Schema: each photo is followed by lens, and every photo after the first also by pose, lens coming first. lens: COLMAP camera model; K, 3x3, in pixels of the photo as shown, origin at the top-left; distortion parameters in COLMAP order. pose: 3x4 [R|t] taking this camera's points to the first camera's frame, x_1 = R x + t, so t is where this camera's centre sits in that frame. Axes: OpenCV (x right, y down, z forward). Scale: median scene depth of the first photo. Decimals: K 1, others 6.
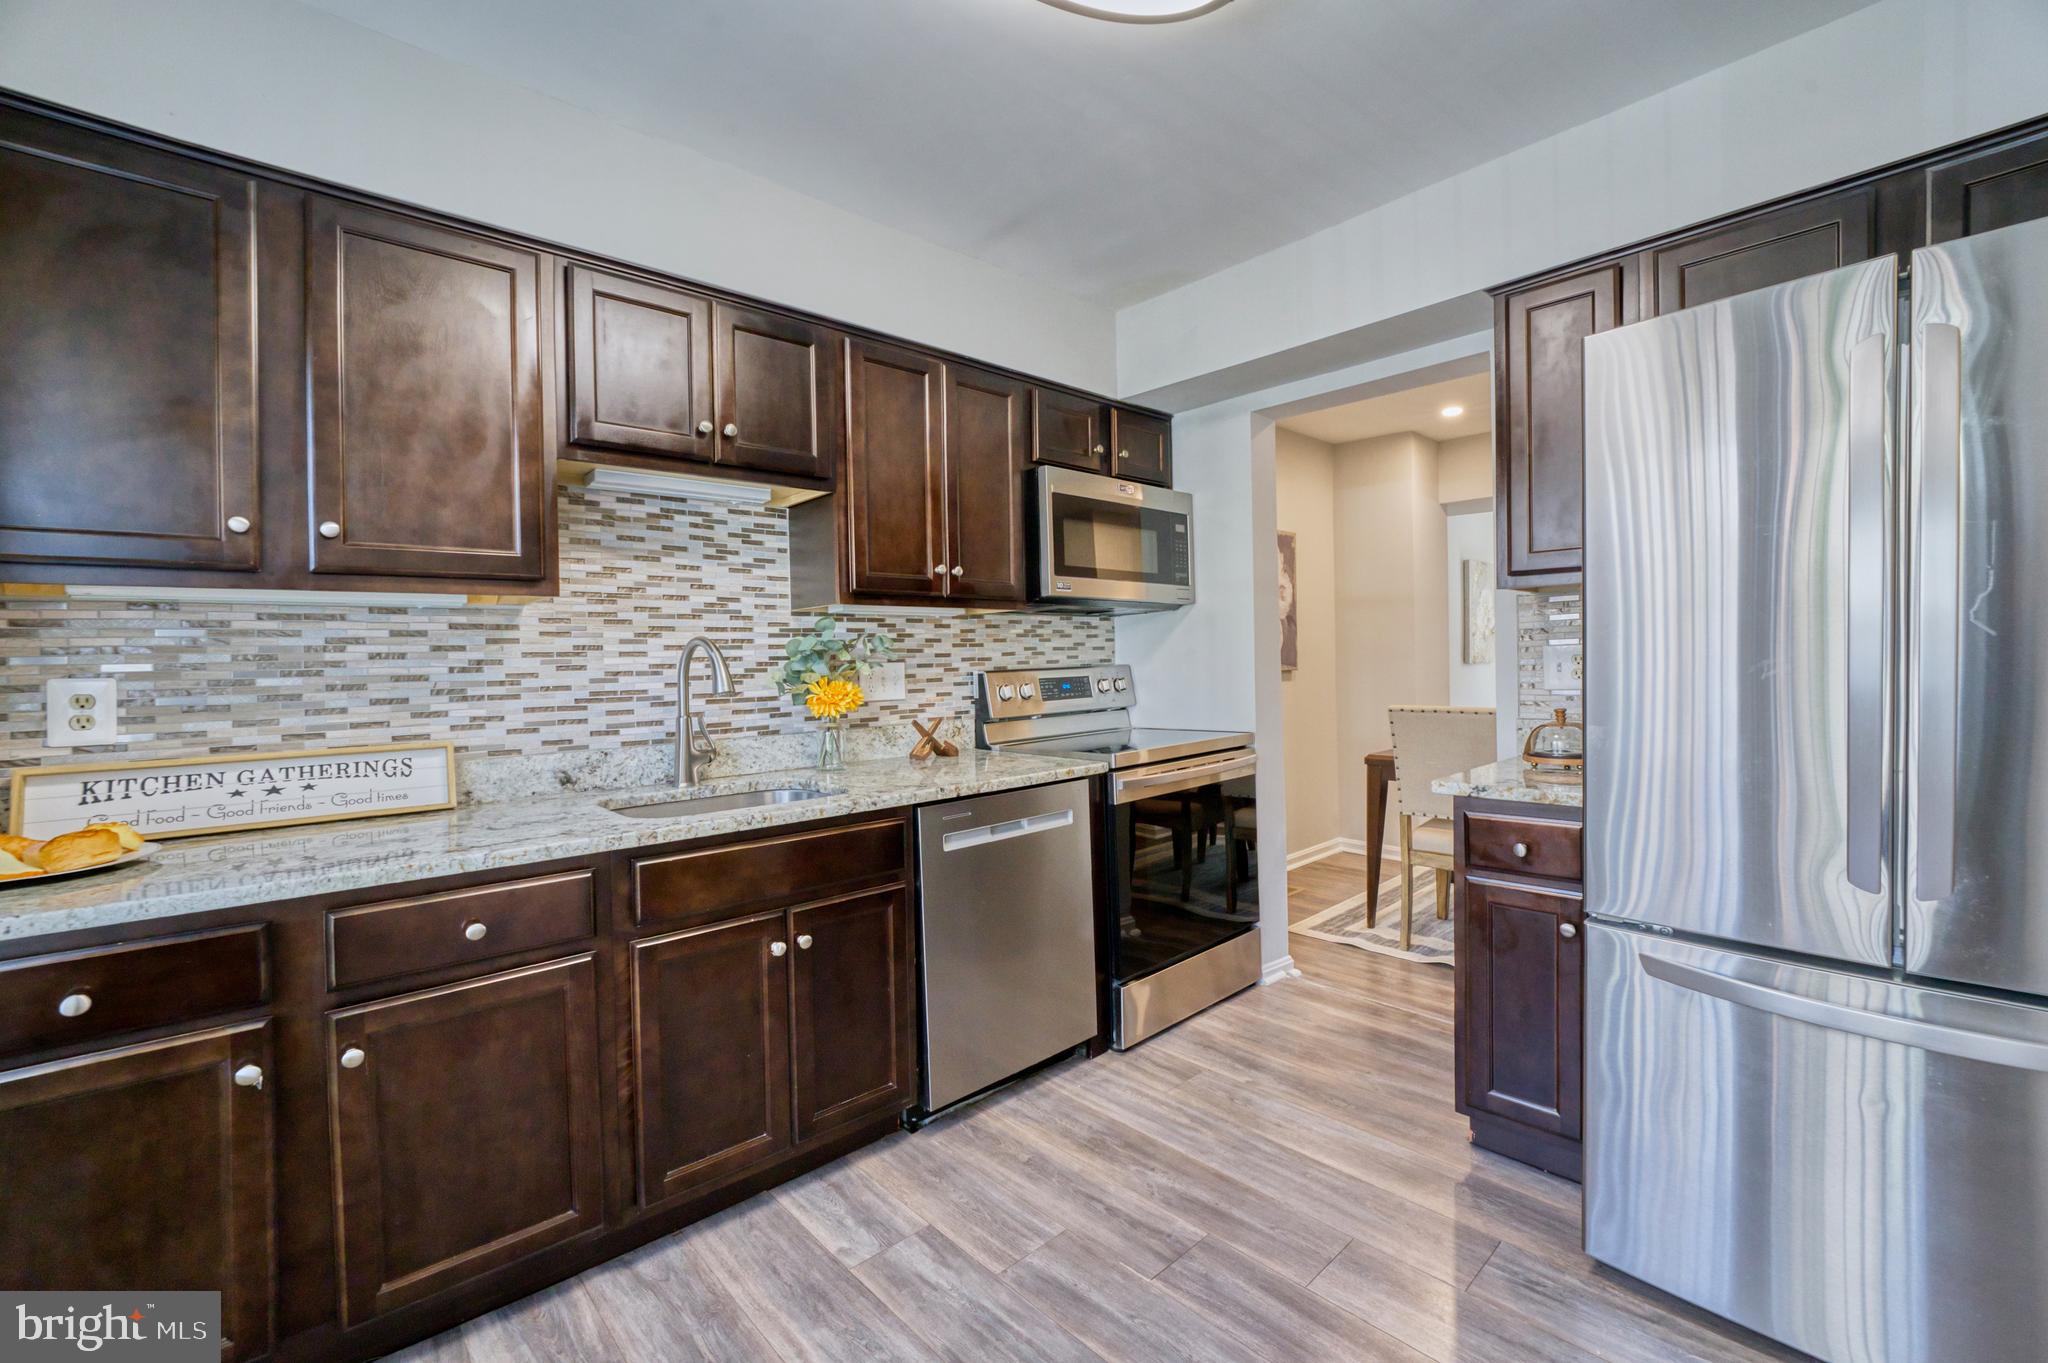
lens RADIAL K [[837.2, 0, 1008.0], [0, 837.2, 680.8], [0, 0, 1]] dist [-0.024311, 0.000845]
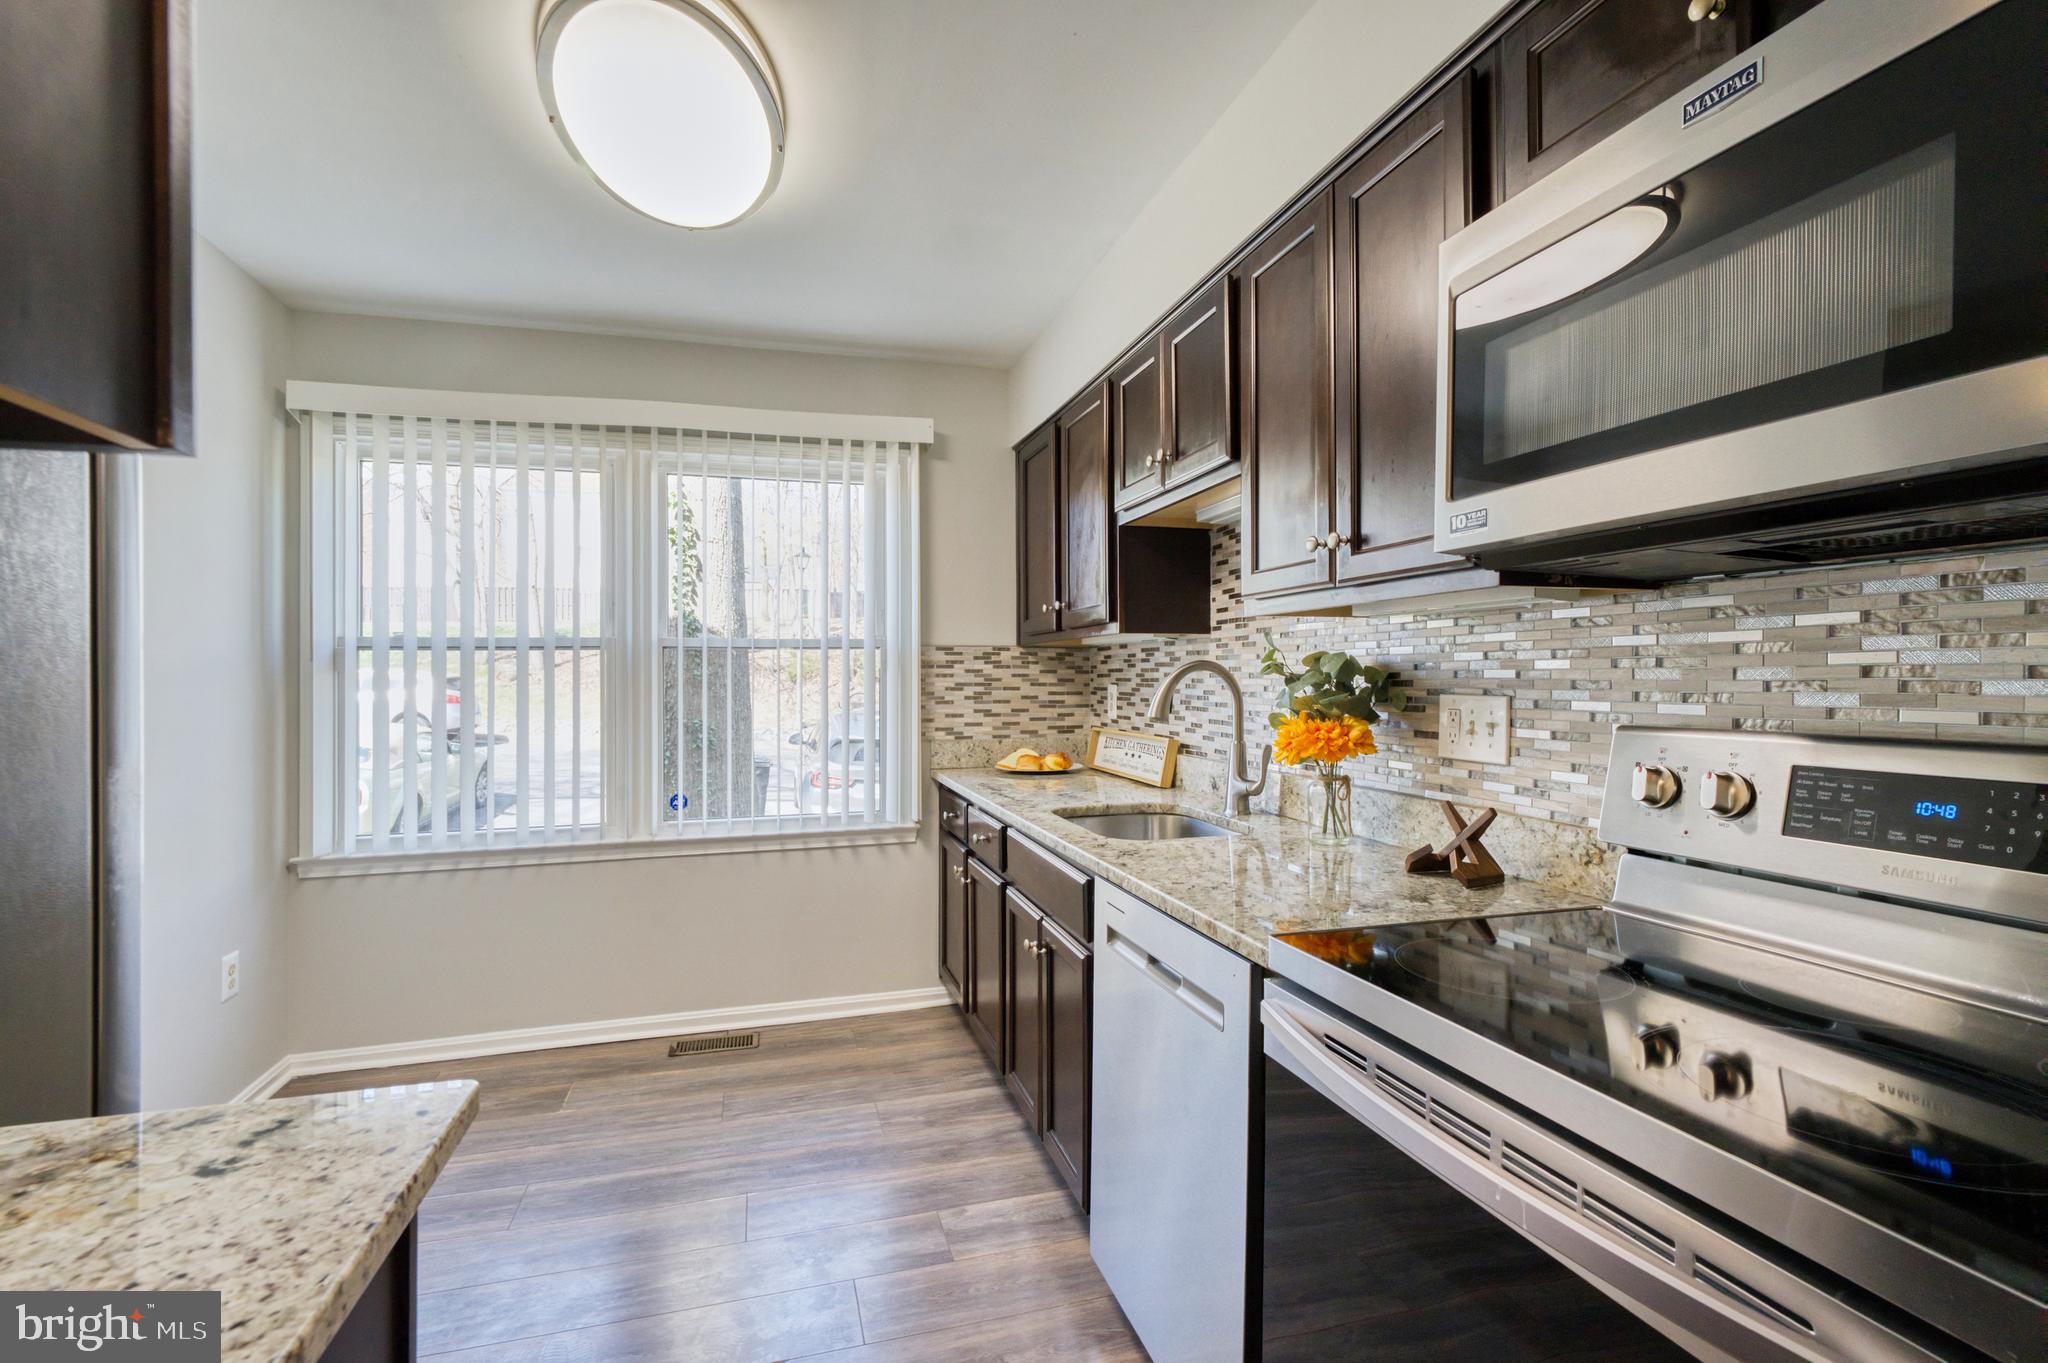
lens RADIAL K [[913.5, 0, 1026.0], [0, 913.5, 674.5], [0, 0, 1]] dist [0.000902, 0.000126]
pose [[-0.432936, 0.021536, -0.901167, 0.672892], [-0.009518, 0.999550, 0.028459, -0.062781], [0.901374, 0.020898, -0.432536, 1.237789]]
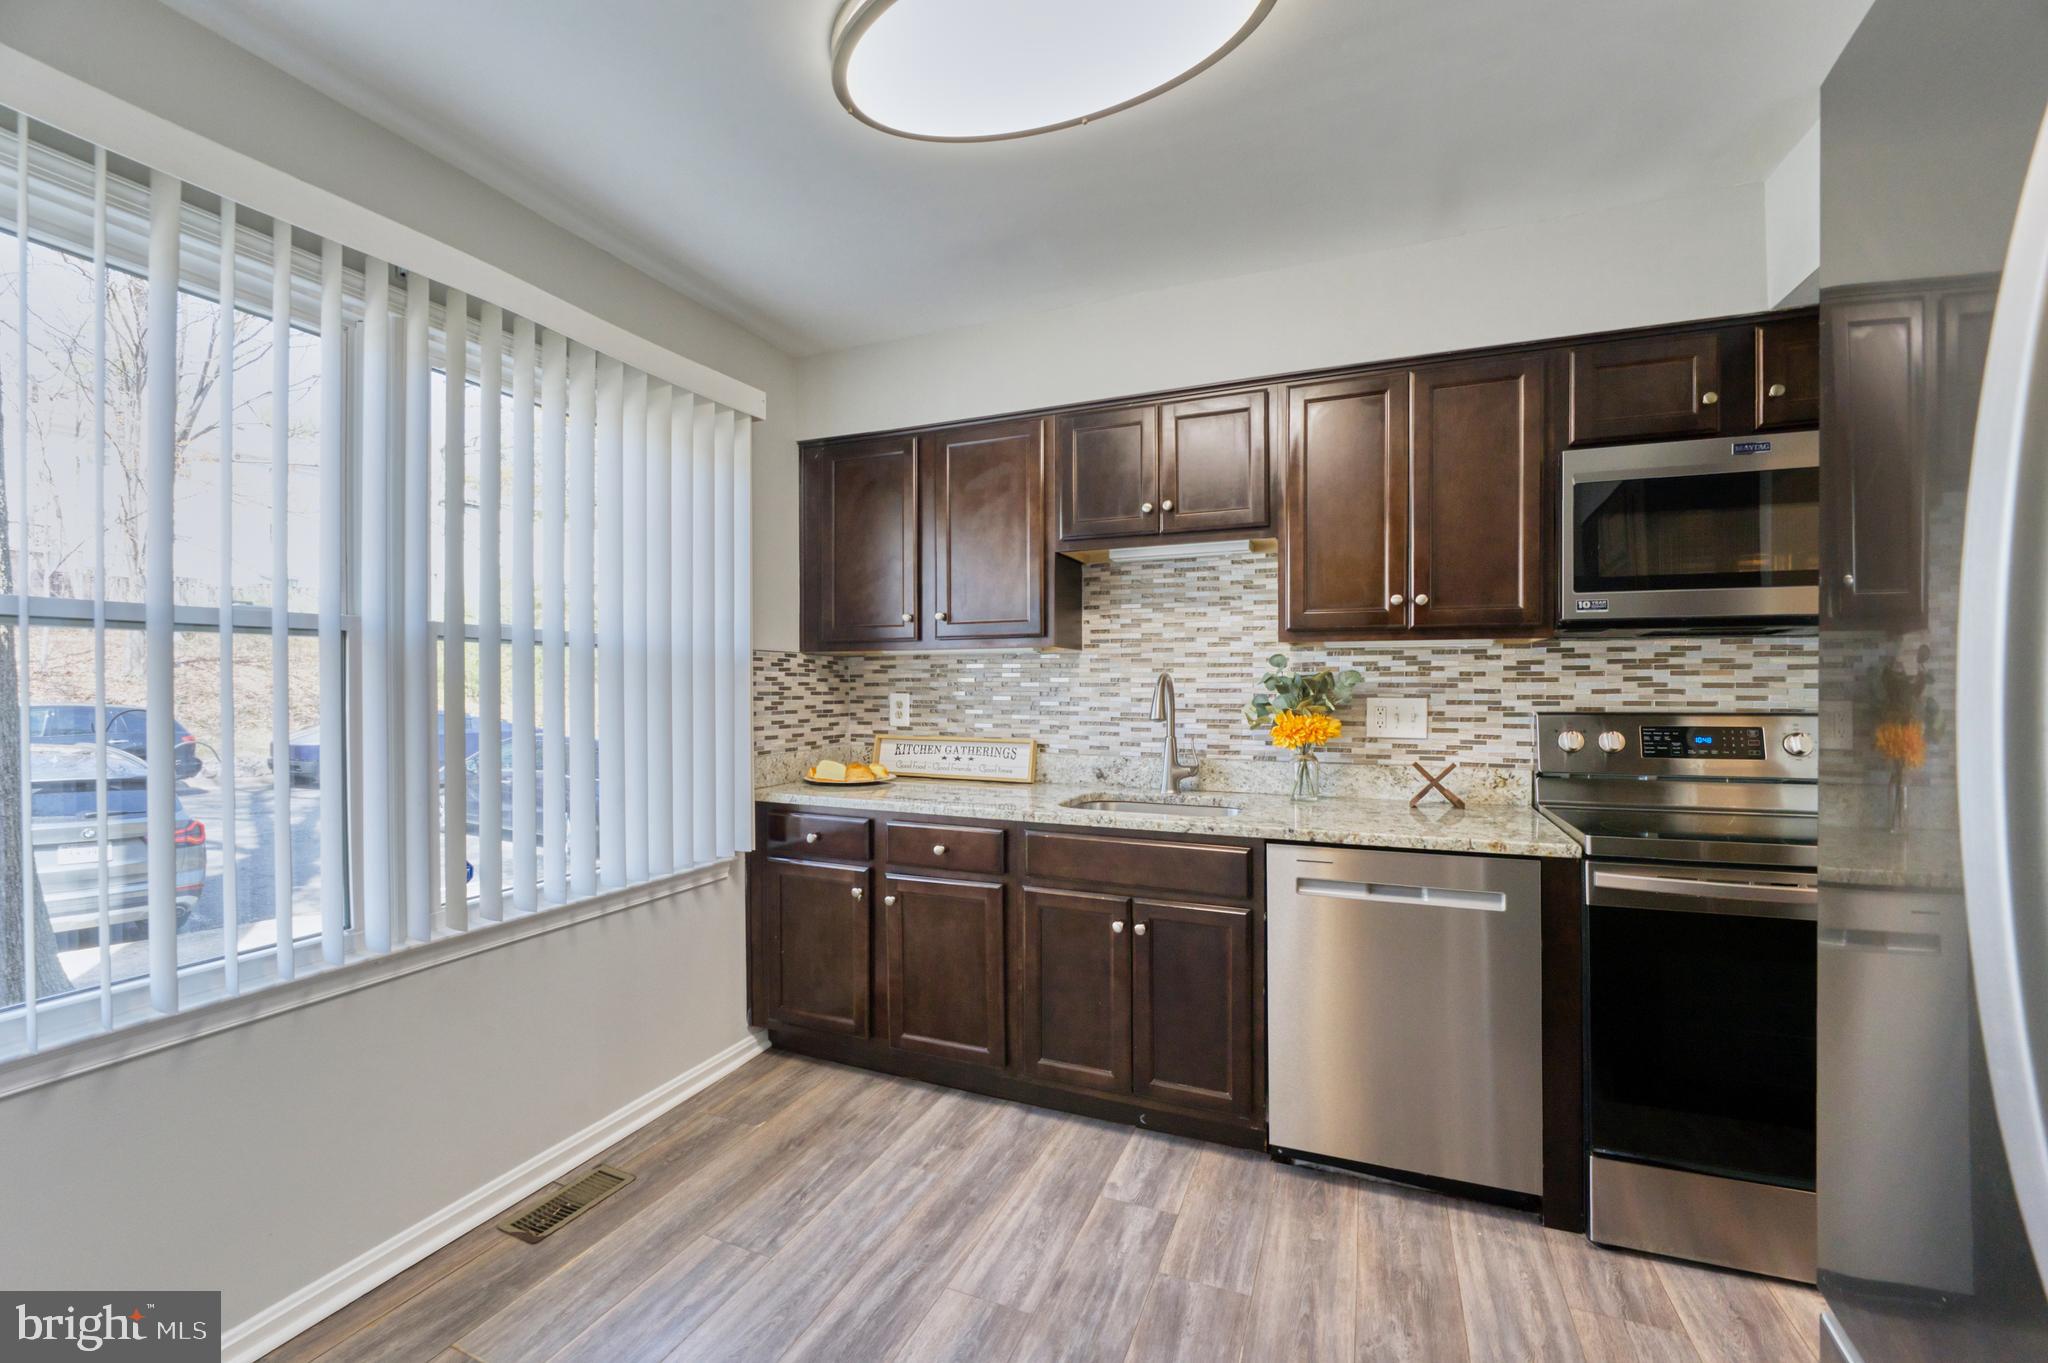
lens RADIAL K [[837.2, 0, 1007.2], [0, 837.2, 684.6], [0, 0, 1]] dist [-0.024311, 0.000845]
pose [[0.426683, 0.022338, -0.904125, 0.628842], [-0.032767, 0.999420, 0.009229, -0.037957], [0.903807, 0.025688, 0.427168, 0.248334]]
